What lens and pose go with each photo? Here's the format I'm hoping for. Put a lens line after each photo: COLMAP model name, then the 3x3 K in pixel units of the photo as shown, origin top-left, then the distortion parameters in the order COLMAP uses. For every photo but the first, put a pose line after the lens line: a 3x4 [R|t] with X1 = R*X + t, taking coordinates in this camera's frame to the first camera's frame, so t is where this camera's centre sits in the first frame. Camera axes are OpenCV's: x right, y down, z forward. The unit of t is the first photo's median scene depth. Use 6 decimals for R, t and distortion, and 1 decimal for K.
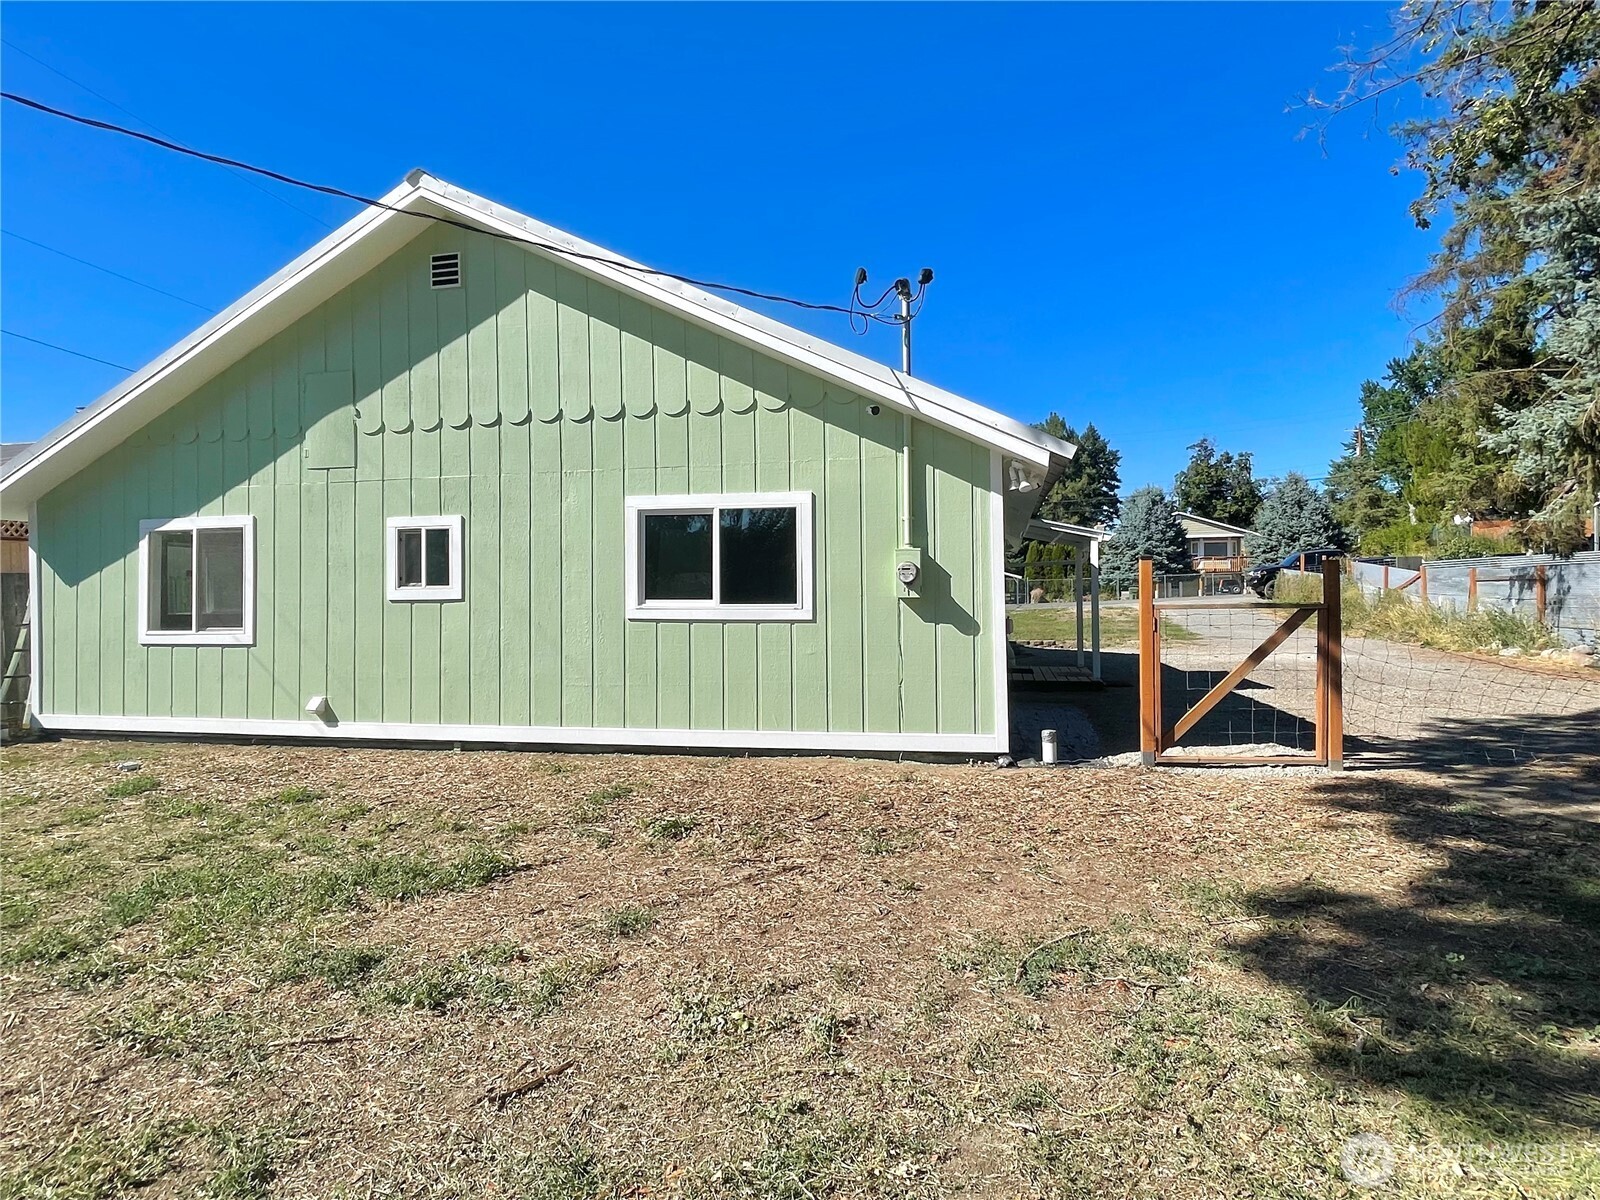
lens RADIAL K [[868.5, 0, 800.5], [0, 868.5, 594.4], [0, 0, 1]] dist [0.003463, -0.003143]
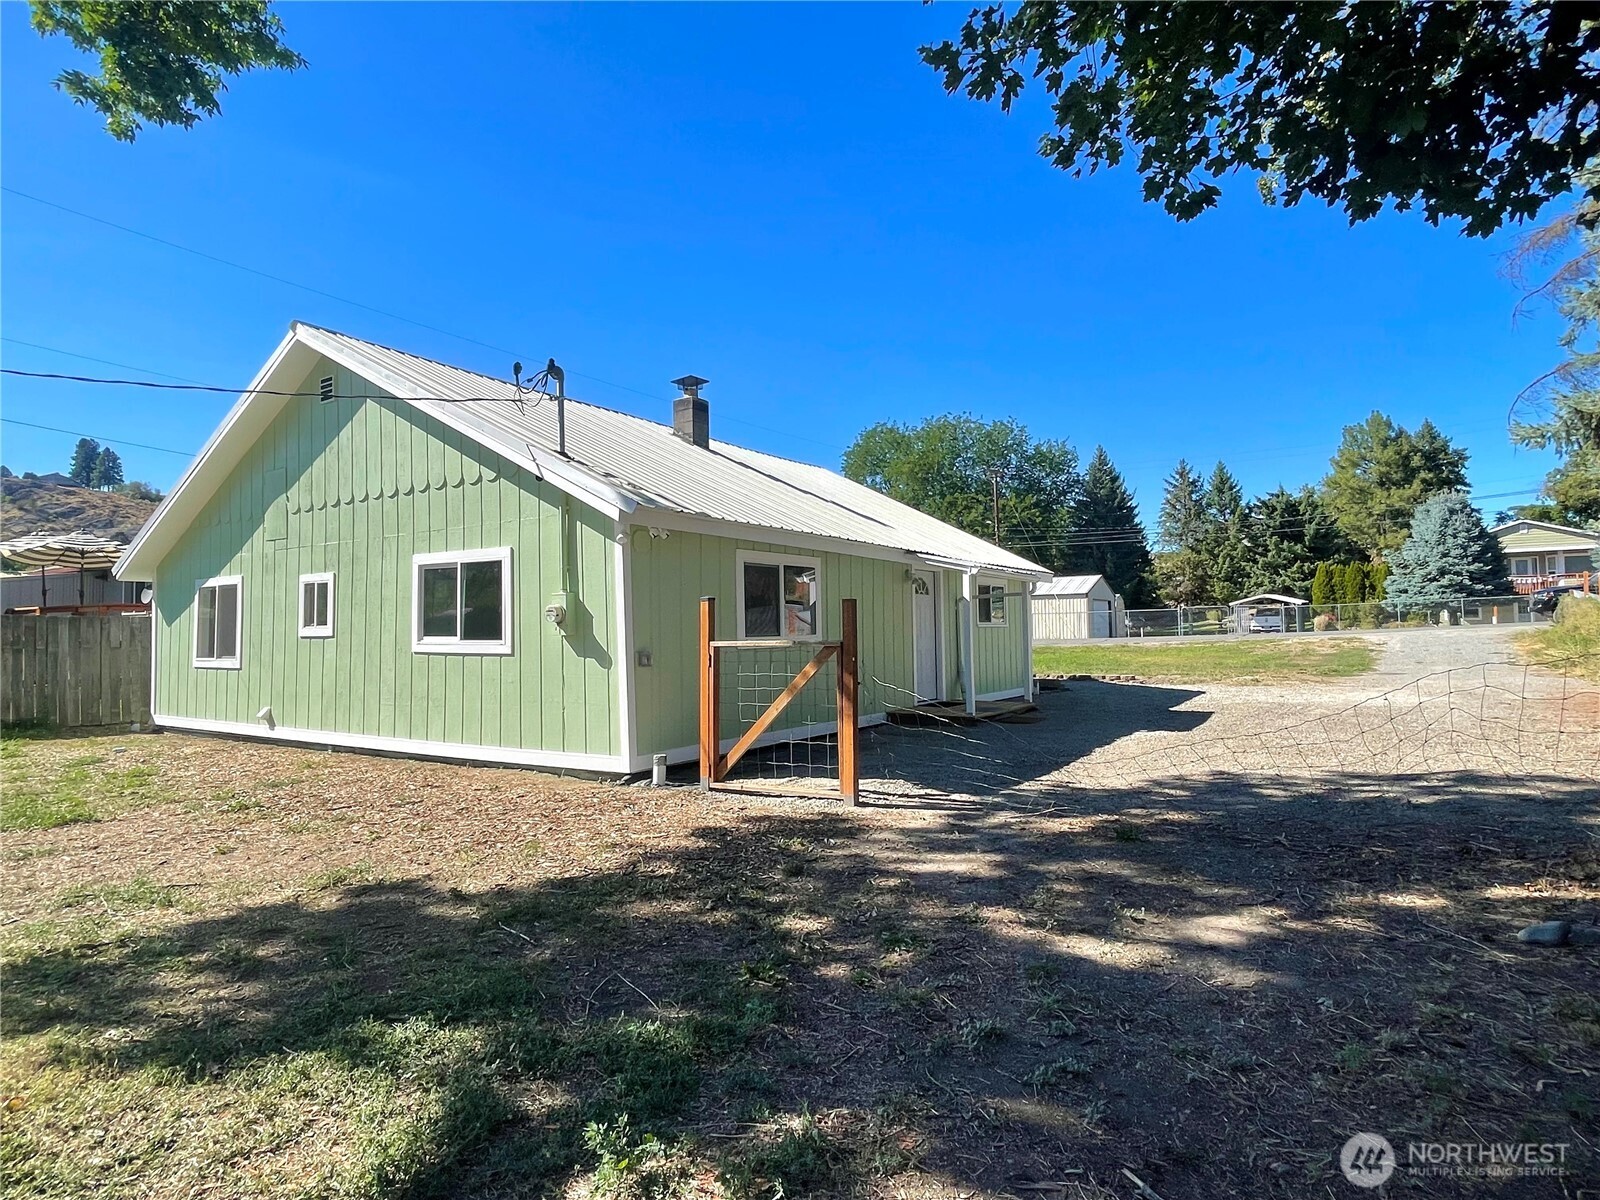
lens RADIAL K [[868.5, 0, 809.4], [0, 868.5, 593.8], [0, 0, 1]] dist [0.003463, -0.003143]
pose [[0.935937, -0.018245, -0.351695, 0.742663], [0.006194, 0.999356, -0.035358, -0.007405], [0.352113, 0.030915, 0.935447, 0.021945]]
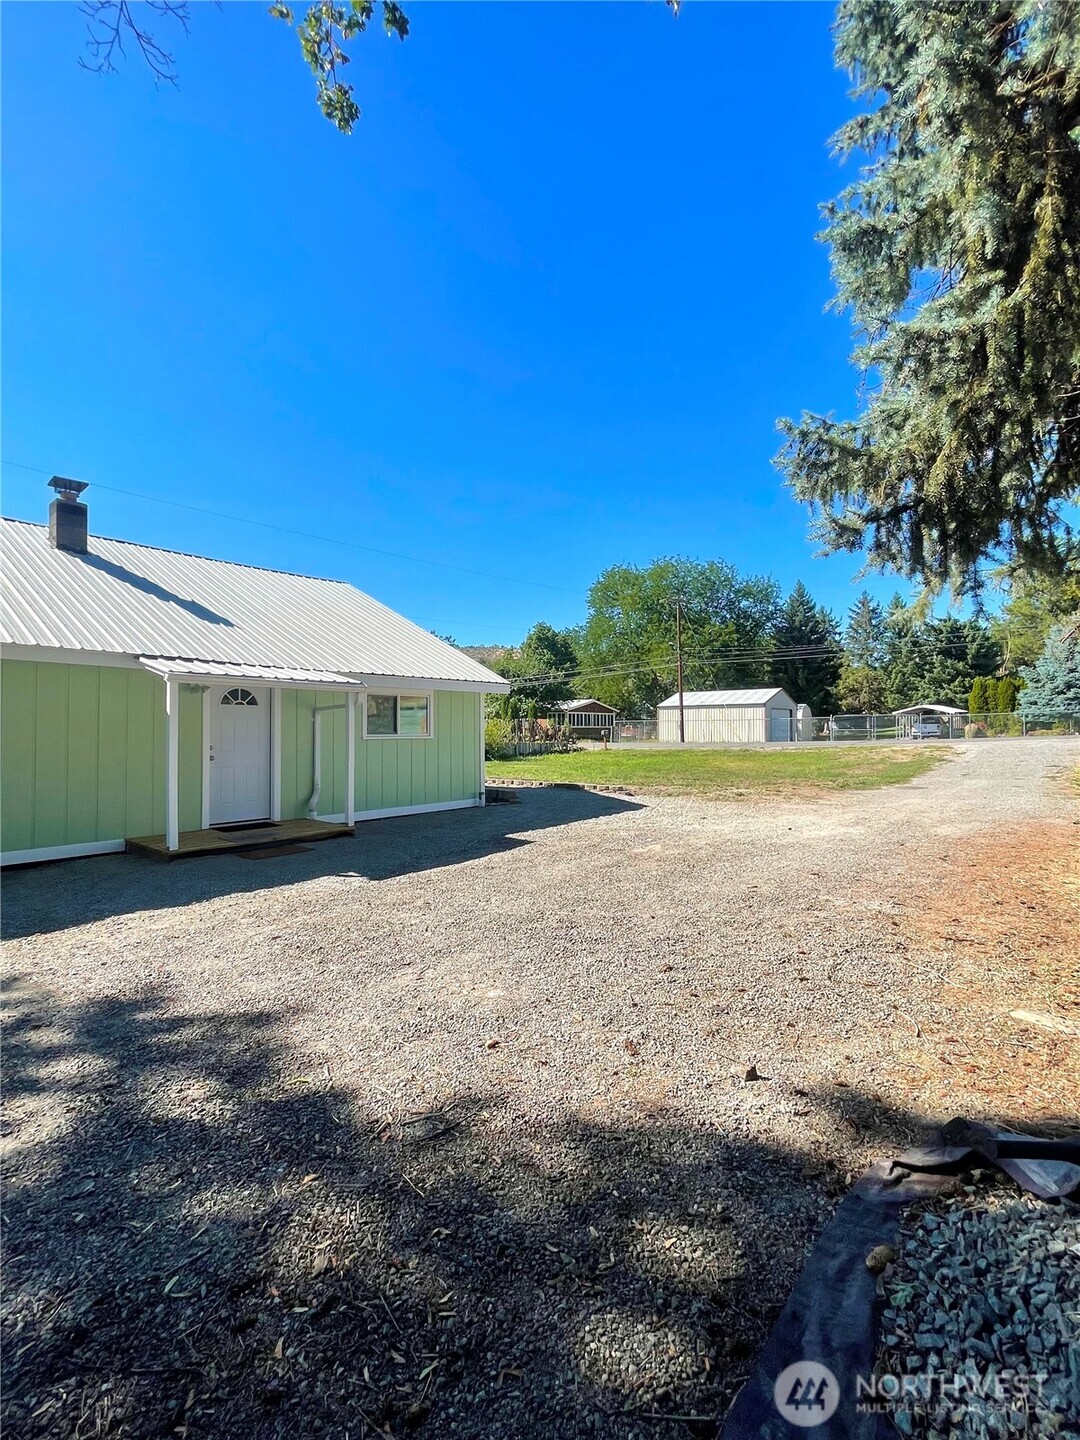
lens RADIAL K [[657.4, 0, 553.6], [0, 657.4, 718.9], [0, 0, 1]] dist [0.000153, -0.000213]
pose [[0.897523, -0.002269, -0.440962, 1.300897], [-0.002377, 0.999947, -0.009982, -0.027144], [0.440961, 0.010007, 0.897470, 0.782833]]
